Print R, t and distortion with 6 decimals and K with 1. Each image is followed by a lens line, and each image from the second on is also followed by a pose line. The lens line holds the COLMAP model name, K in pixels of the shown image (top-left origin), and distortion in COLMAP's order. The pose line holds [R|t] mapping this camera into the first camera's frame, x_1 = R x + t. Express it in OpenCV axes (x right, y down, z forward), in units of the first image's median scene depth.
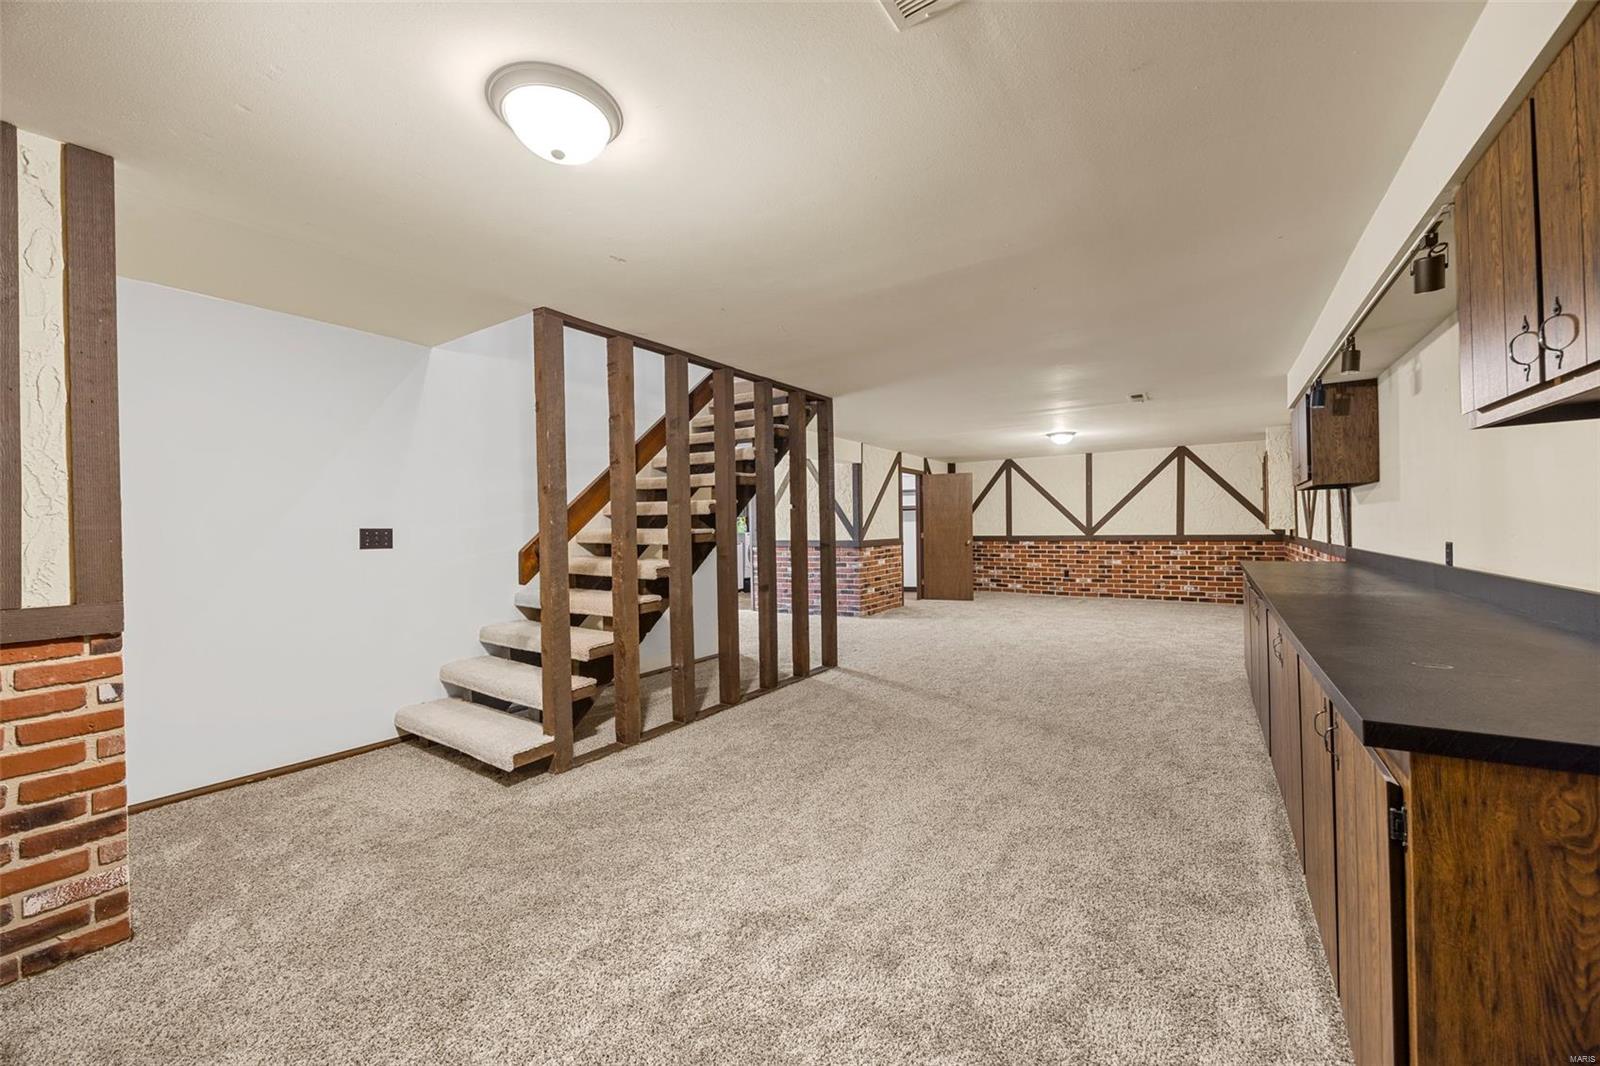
lens RADIAL K [[604.9, 0, 811.4], [0, 604.9, 528.5], [0, 0, 1]] dist [-0.011135, 0.001048]
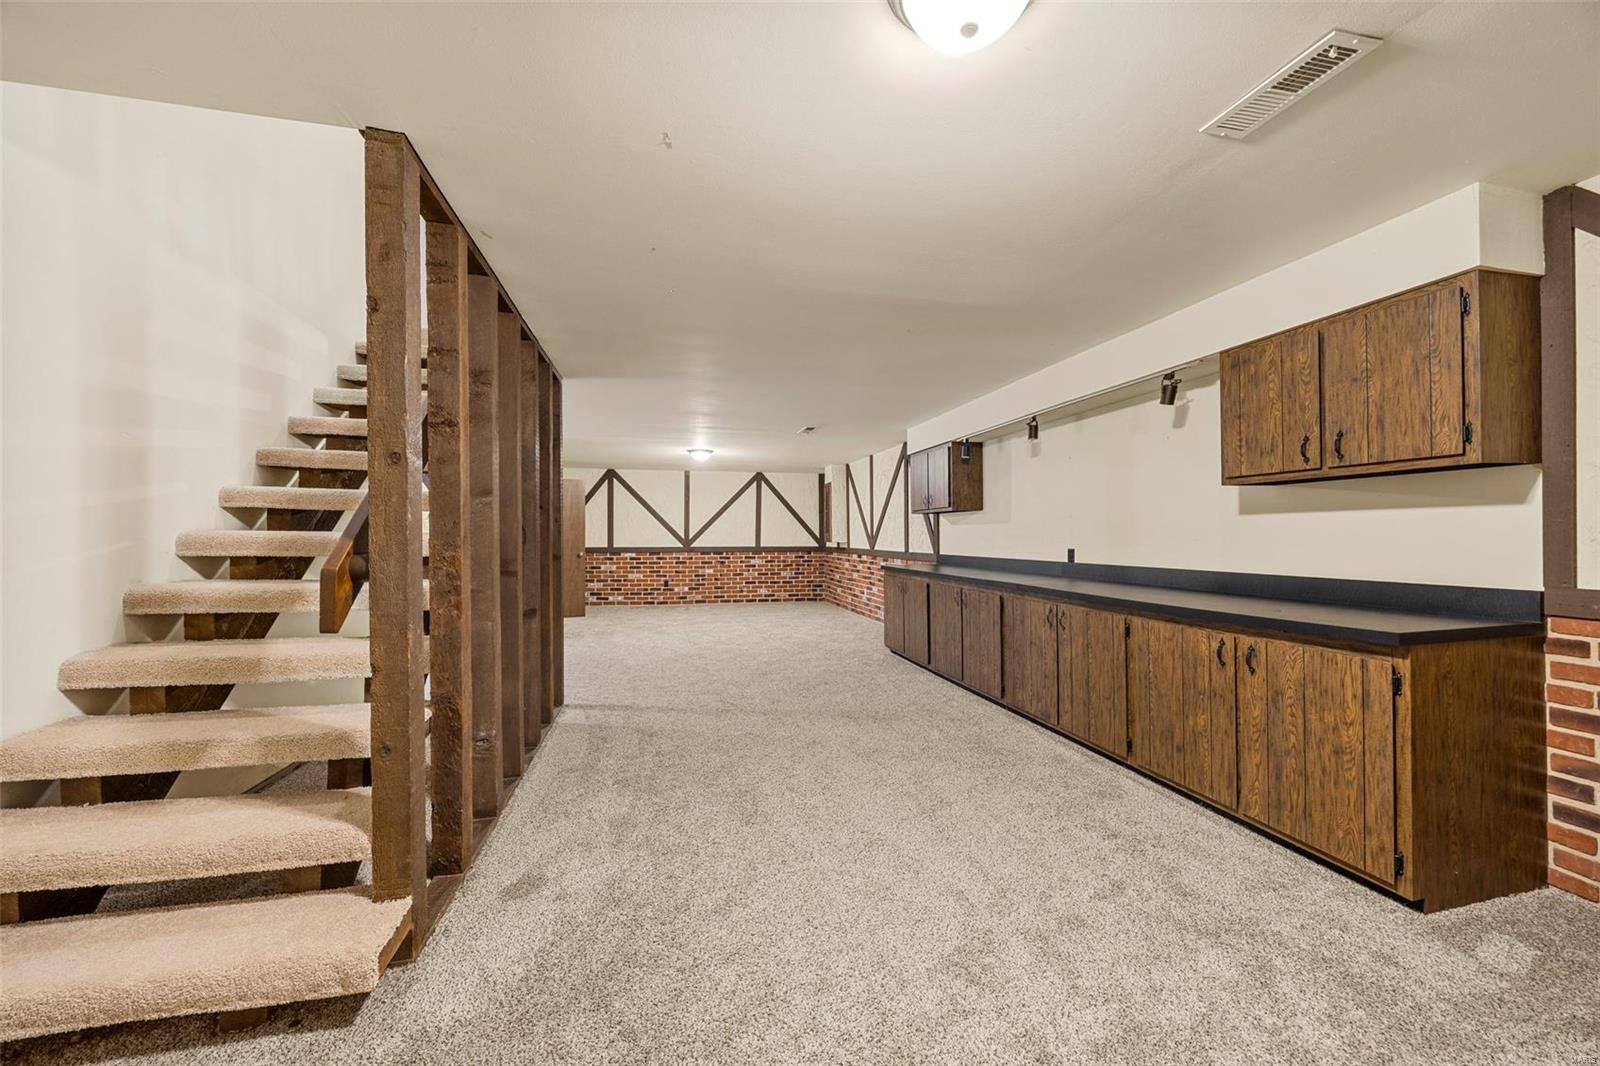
lens RADIAL K [[604.9, 0, 805.8], [0, 604.9, 536.8], [0, 0, 1]] dist [-0.011135, 0.001048]
pose [[0.680417, 0.013504, 0.732701, -0.204574], [-0.007515, 0.999906, -0.011450, 0.004360], [-0.732787, 0.002285, 0.680454, 0.120116]]
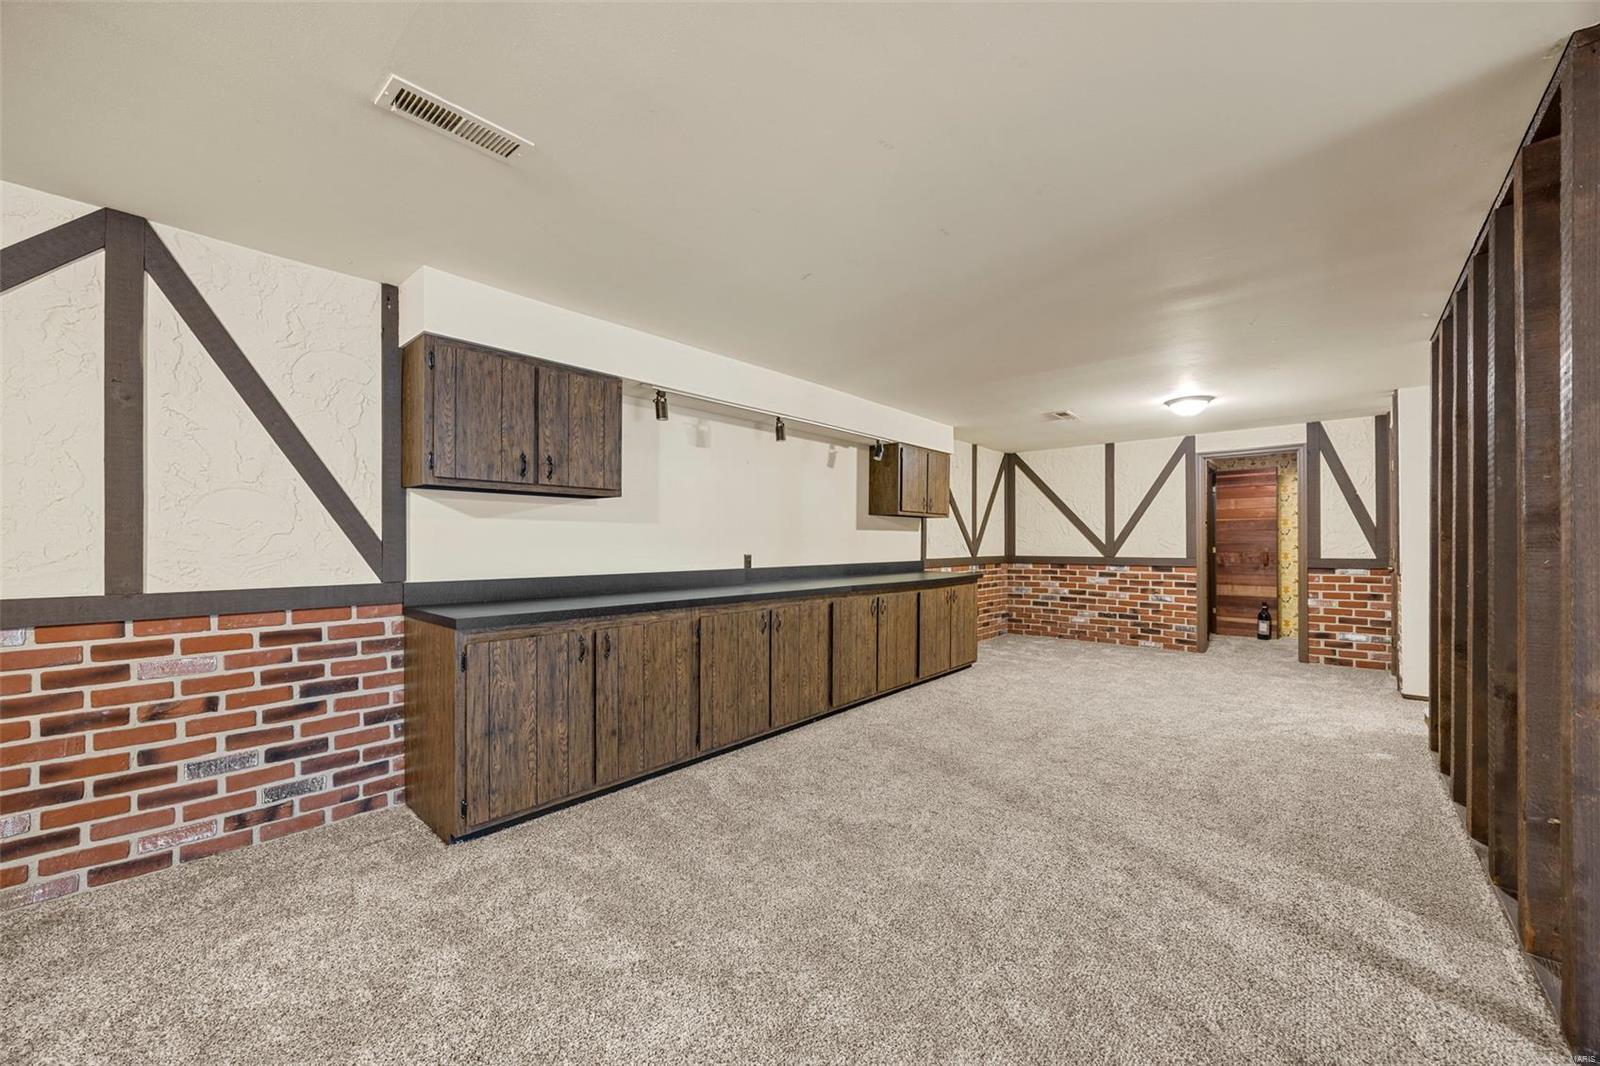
lens RADIAL K [[604.9, 0, 790.3], [0, 604.9, 534.5], [0, 0, 1]] dist [-0.011135, 0.001048]
pose [[-0.988211, 0.015787, 0.152283, 0.209821], [0.014249, 0.999836, -0.011186, -0.003322], [-0.152435, -0.008884, -0.988274, 0.801713]]
